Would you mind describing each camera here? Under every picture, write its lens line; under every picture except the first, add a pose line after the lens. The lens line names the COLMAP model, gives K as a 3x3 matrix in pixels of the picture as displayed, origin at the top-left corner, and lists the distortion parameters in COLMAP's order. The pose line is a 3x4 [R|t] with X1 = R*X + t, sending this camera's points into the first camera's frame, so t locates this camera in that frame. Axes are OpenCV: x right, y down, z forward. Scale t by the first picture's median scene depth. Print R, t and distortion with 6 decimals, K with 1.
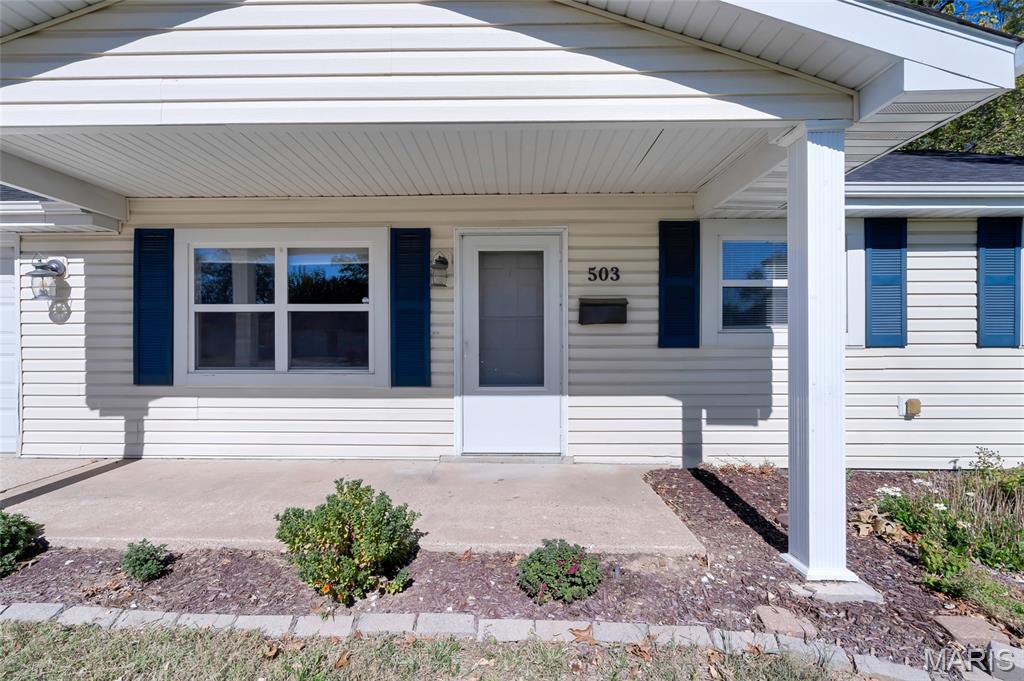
lens RADIAL K [[464.5, 0, 506.0], [0, 464.5, 342.6], [0, 0, 1]] dist [-0.009174, 0.000963]
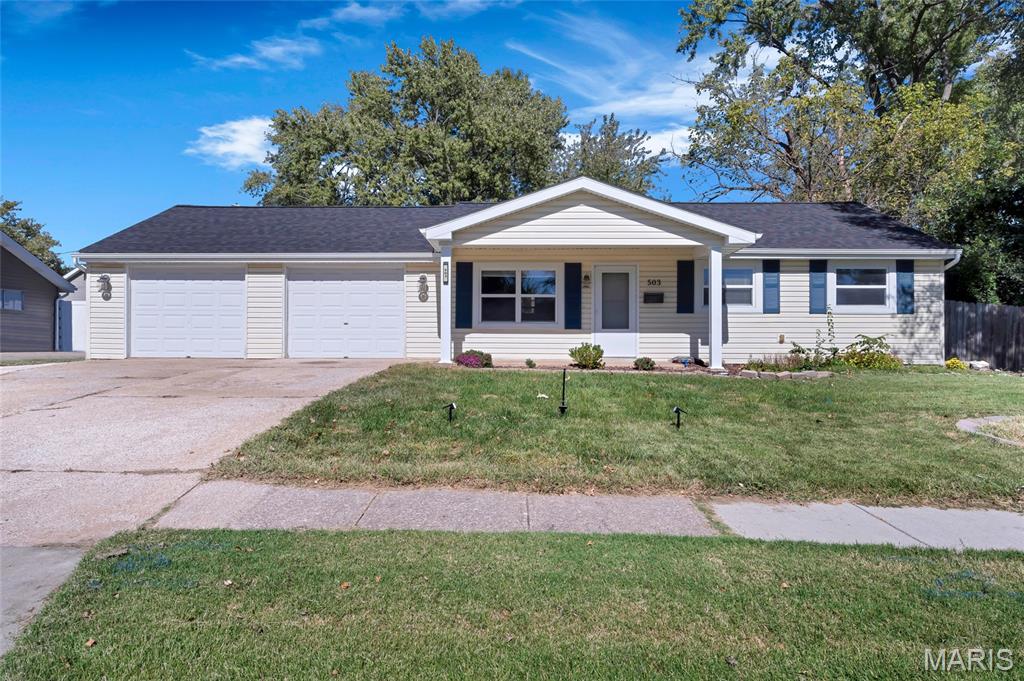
lens RADIAL K [[666.3, 0, 515.9], [0, 666.3, 338.7], [0, 0, 1]] dist [0.004261, 0.000098]
pose [[0.999988, 0.004751, 0.001476, -0.504828], [-0.004743, 0.999973, -0.005593, 0.164697], [-0.001502, 0.005586, 0.999983, -2.429891]]
